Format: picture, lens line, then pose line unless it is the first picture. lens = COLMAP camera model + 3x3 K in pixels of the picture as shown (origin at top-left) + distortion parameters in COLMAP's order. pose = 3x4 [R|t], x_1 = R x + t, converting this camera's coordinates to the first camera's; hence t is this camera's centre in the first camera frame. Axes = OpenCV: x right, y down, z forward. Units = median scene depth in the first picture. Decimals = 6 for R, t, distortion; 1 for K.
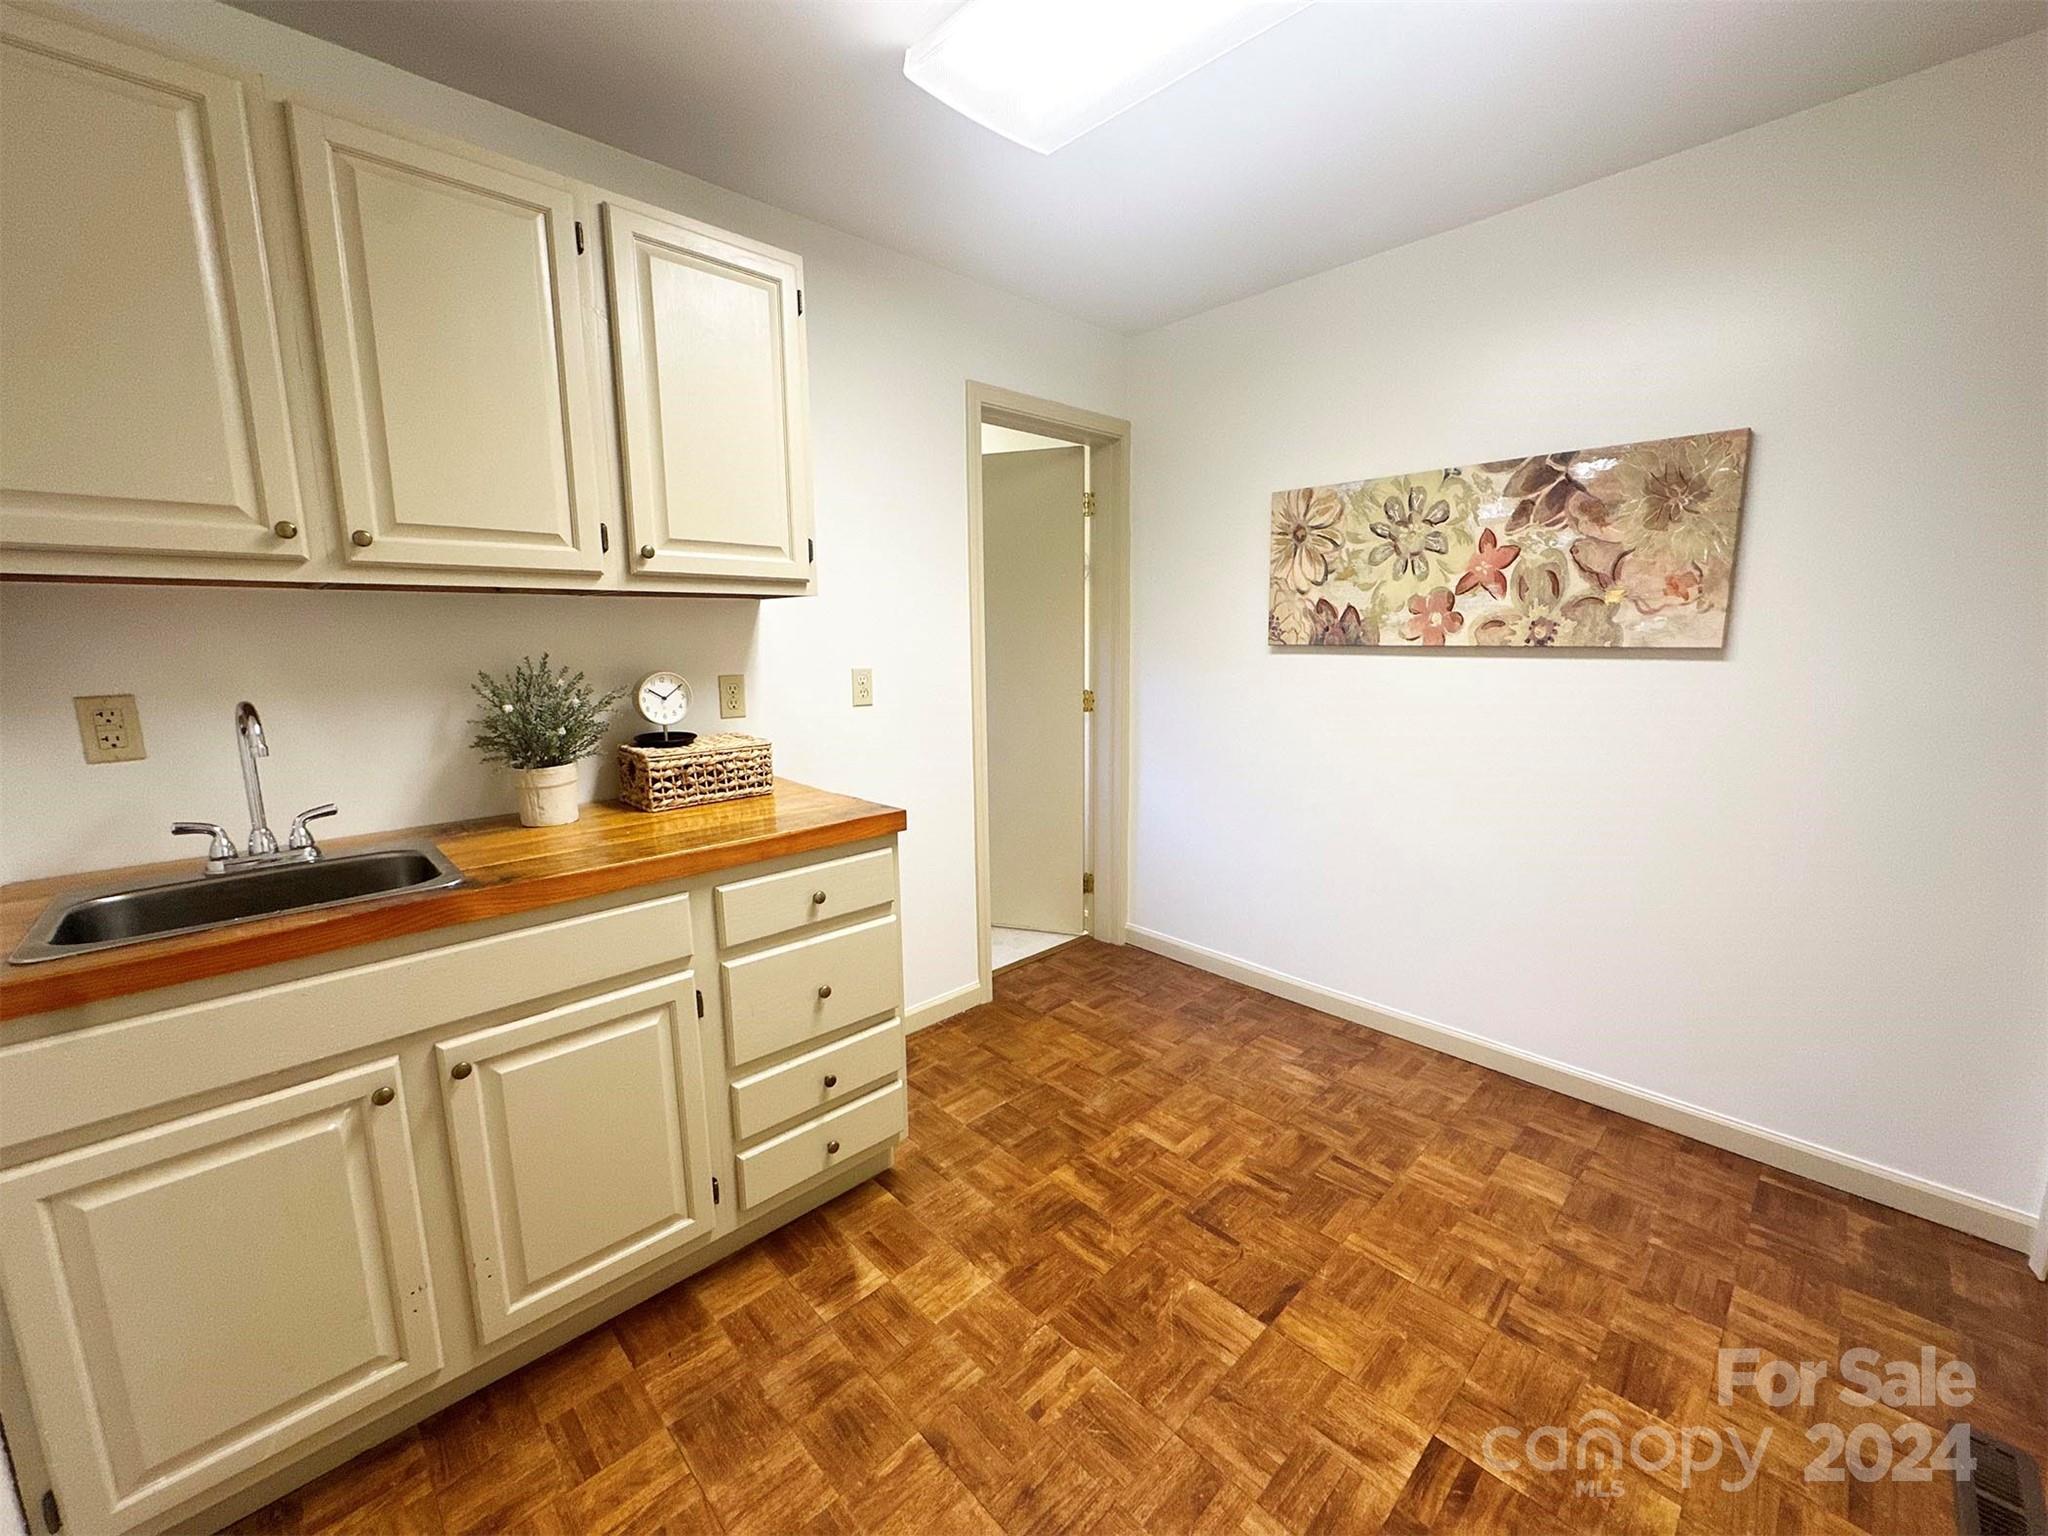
lens RADIAL K [[815.6, 0, 1024.0], [0, 815.6, 768.0], [0, 0, 1]] dist [-0.004079, -0.000137]
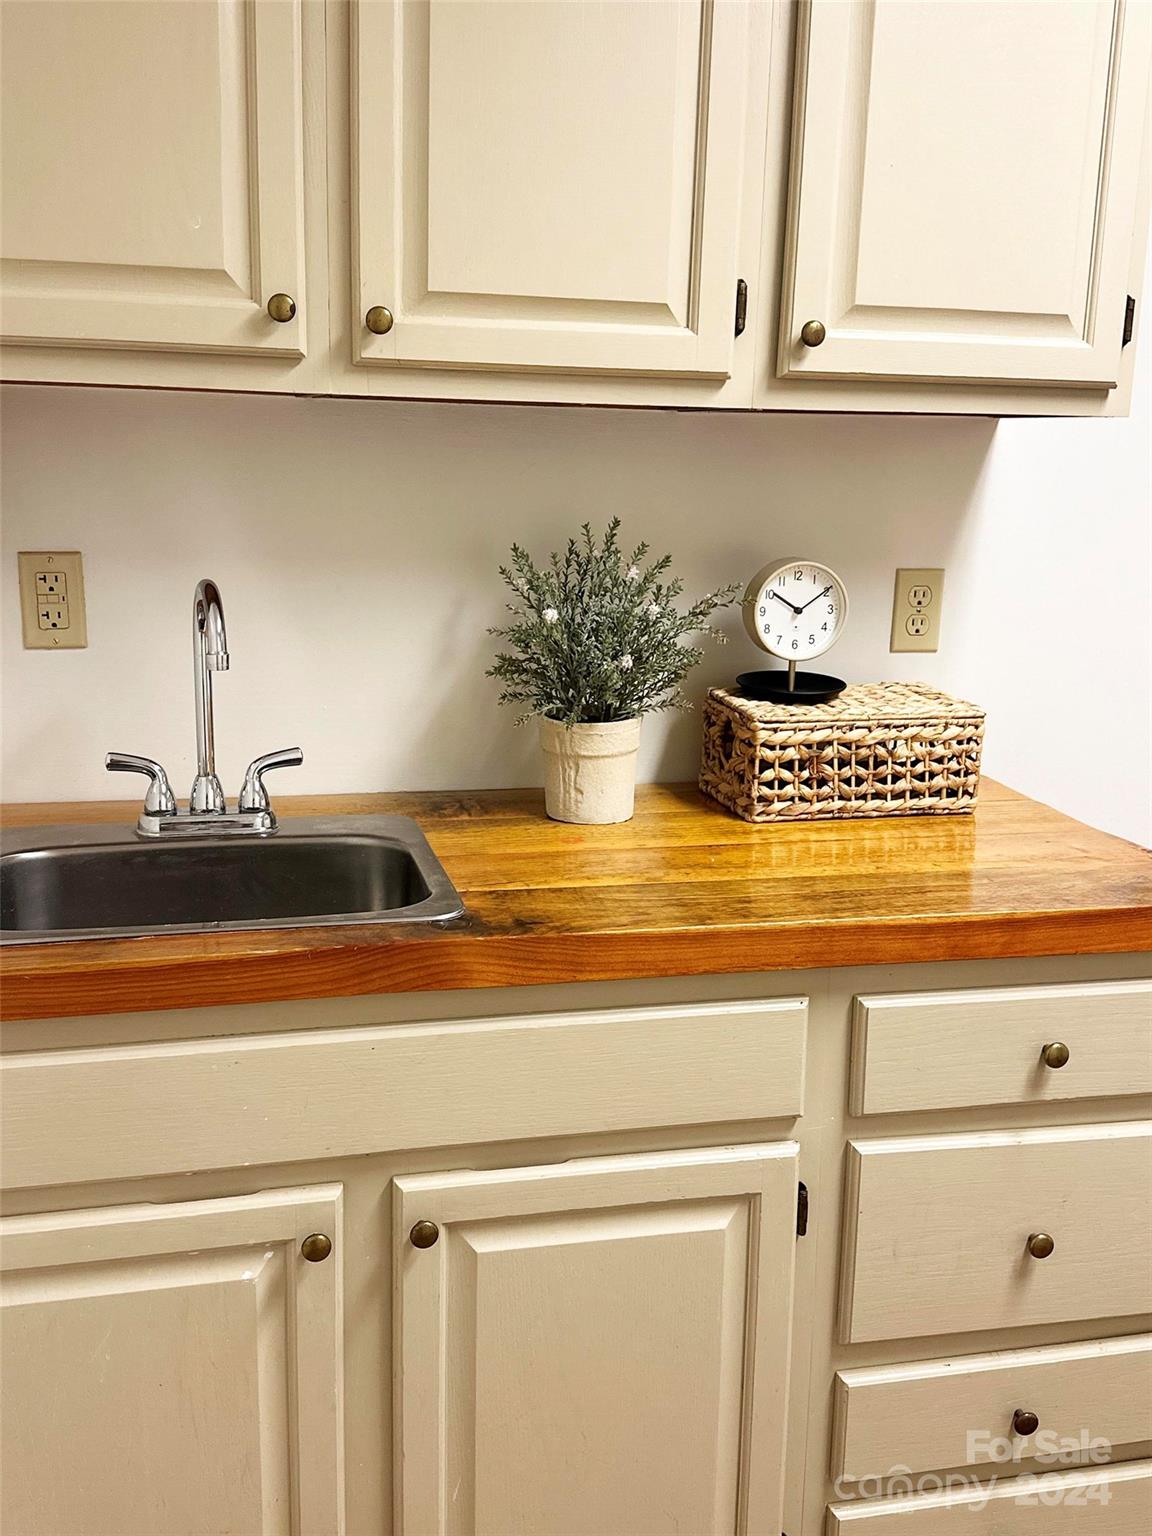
lens RADIAL K [[1535.6, 0, 581.9], [0, 1535.6, 788.7], [0, 0, 1]] dist [0.169313, -0.353734]
pose [[0.864767, 0.138188, -0.482786, -0.071456], [-0.113065, 0.990286, 0.080930, -0.042309], [0.489280, -0.015399, 0.871991, 0.058574]]
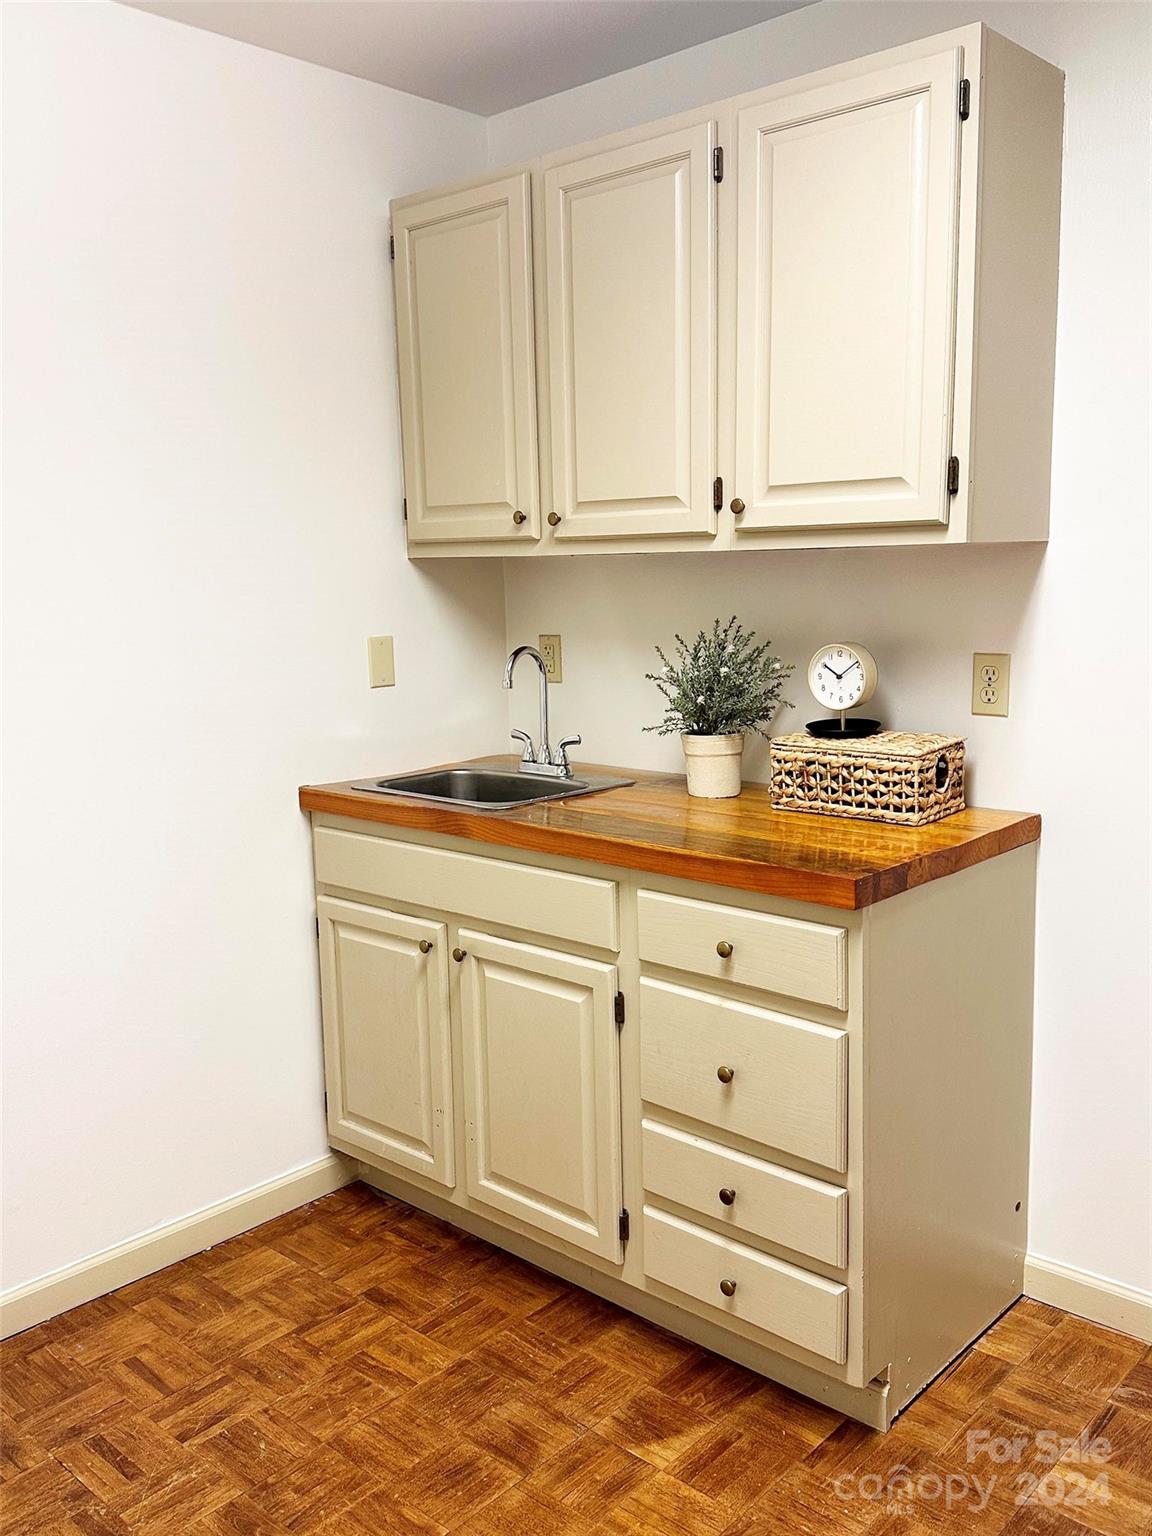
lens RADIAL K [[1292.0, 0, 576.0], [0, 1292.0, 768.0], [0, 0, 1]] dist [0.153563, -0.290553]
pose [[0.064783, 0.161010, -0.984824, 0.956640], [-0.144415, 0.978021, 0.150398, -0.179570], [0.987394, 0.132480, 0.086612, 0.761831]]
